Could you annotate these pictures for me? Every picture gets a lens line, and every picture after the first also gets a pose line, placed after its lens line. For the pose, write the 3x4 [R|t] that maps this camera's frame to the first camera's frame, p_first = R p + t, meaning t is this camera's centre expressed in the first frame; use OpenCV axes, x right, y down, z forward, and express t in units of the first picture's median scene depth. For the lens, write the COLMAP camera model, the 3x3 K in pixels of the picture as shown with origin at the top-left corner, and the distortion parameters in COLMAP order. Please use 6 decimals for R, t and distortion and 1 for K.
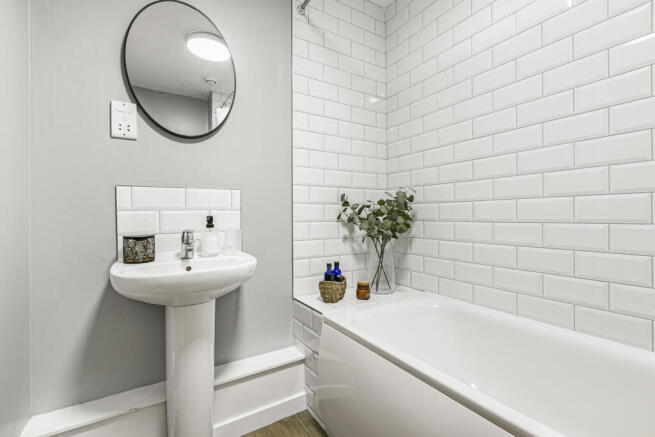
lens RADIAL K [[290.3, 0, 325.6], [0, 290.3, 215.0], [0, 0, 1]] dist [-0.012872, 0.000354]
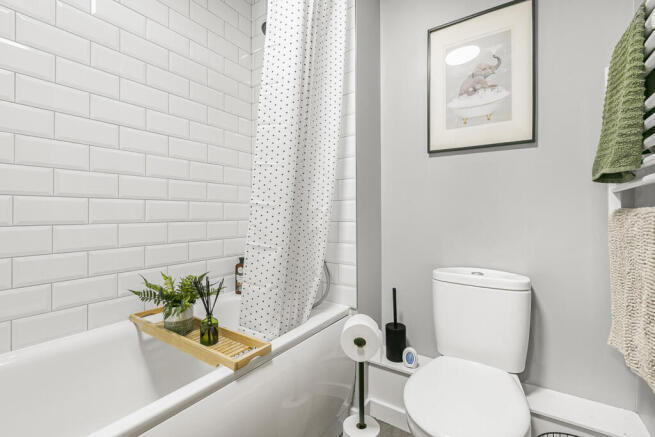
lens RADIAL K [[290.3, 0, 327.8], [0, 290.3, 213.7], [0, 0, 1]] dist [-0.012872, 0.000354]
pose [[-0.412833, 0.009106, 0.910761, -0.209881], [0.004017, 0.999959, -0.008177, 0.001518], [-0.910798, 0.000283, -0.412852, 0.330259]]
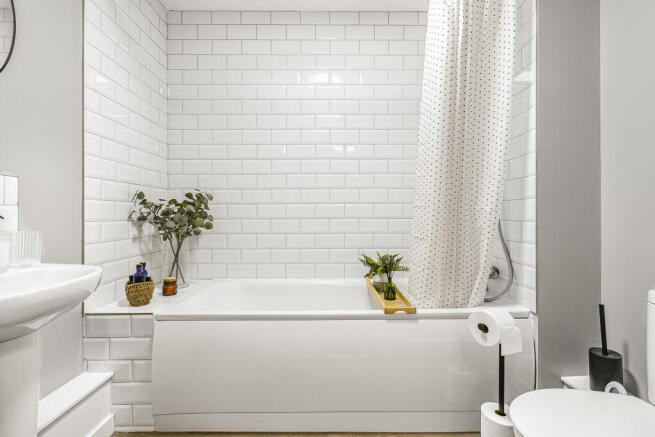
lens RADIAL K [[290.3, 0, 327.5], [0, 290.3, 217.8], [0, 0, 1]] dist [-0.012872, 0.000354]
pose [[0.522153, -0.006077, 0.852830, -0.440740], [-0.003047, 0.999955, 0.008991, 0.003447], [-0.852846, -0.007293, 0.522111, -0.014167]]
